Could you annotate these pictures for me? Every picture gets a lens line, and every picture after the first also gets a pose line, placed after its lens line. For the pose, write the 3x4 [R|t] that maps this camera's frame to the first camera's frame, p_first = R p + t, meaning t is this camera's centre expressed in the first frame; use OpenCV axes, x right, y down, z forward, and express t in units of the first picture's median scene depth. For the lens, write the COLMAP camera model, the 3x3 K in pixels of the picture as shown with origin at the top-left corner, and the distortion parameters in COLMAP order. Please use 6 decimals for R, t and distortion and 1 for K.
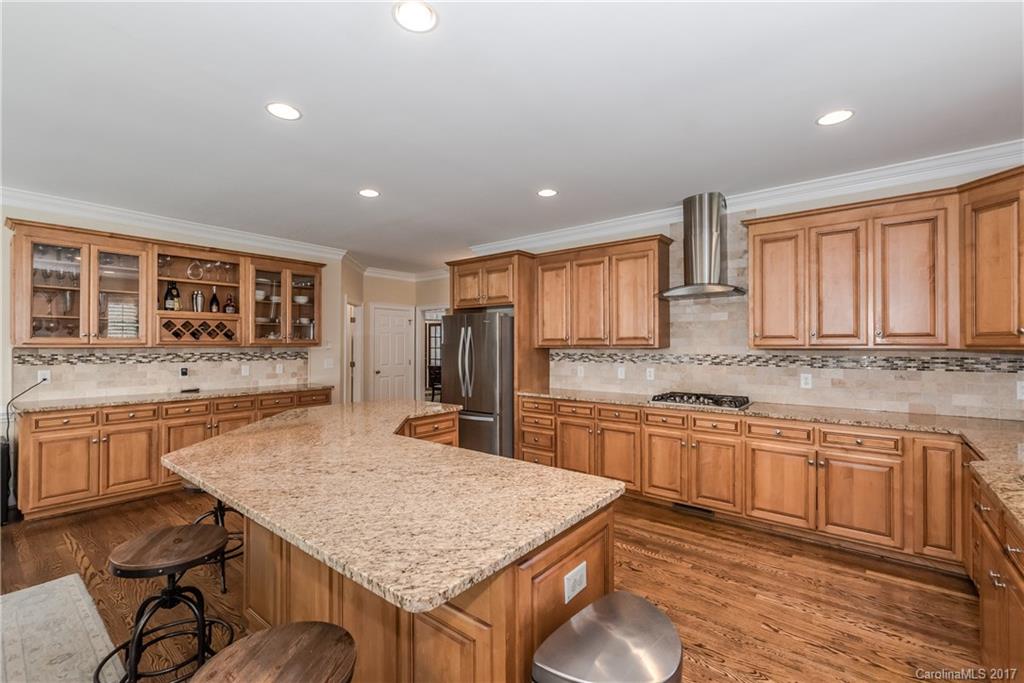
lens RADIAL K [[448.4, 0, 509.8], [0, 448.4, 338.8], [0, 0, 1]] dist [0.002925, -0.001004]
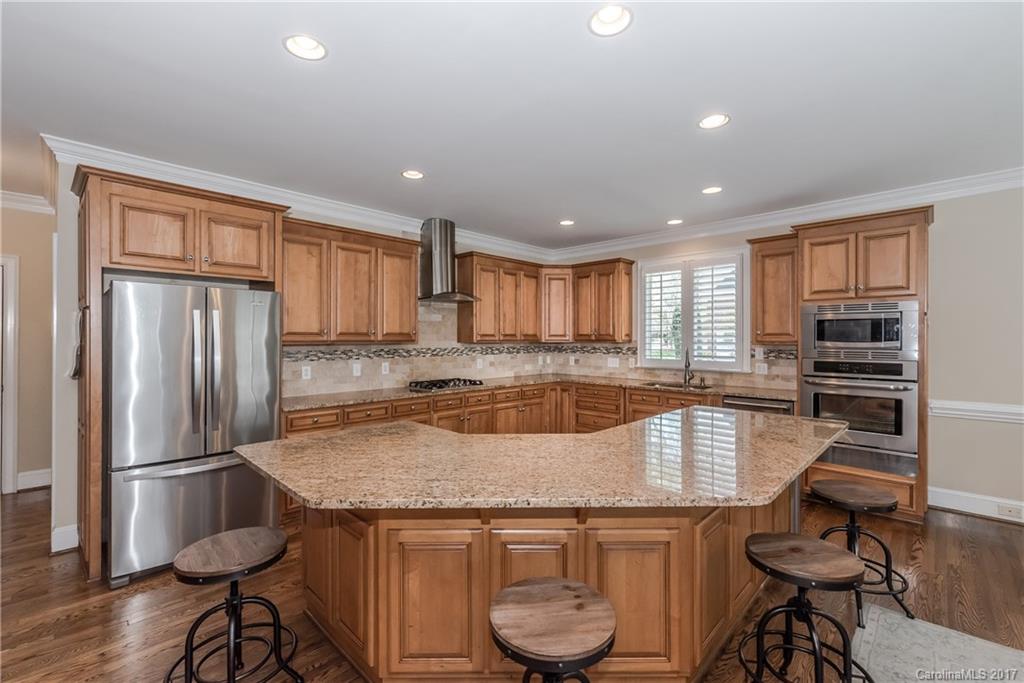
lens RADIAL K [[448.4, 0, 509.6], [0, 448.4, 341.0], [0, 0, 1]] dist [0.002925, -0.001004]
pose [[0.141069, -0.003837, 0.989992, -0.704697], [-0.008611, 0.999950, 0.005103, 0.007971], [-0.989962, -0.009245, 0.141029, 0.601198]]
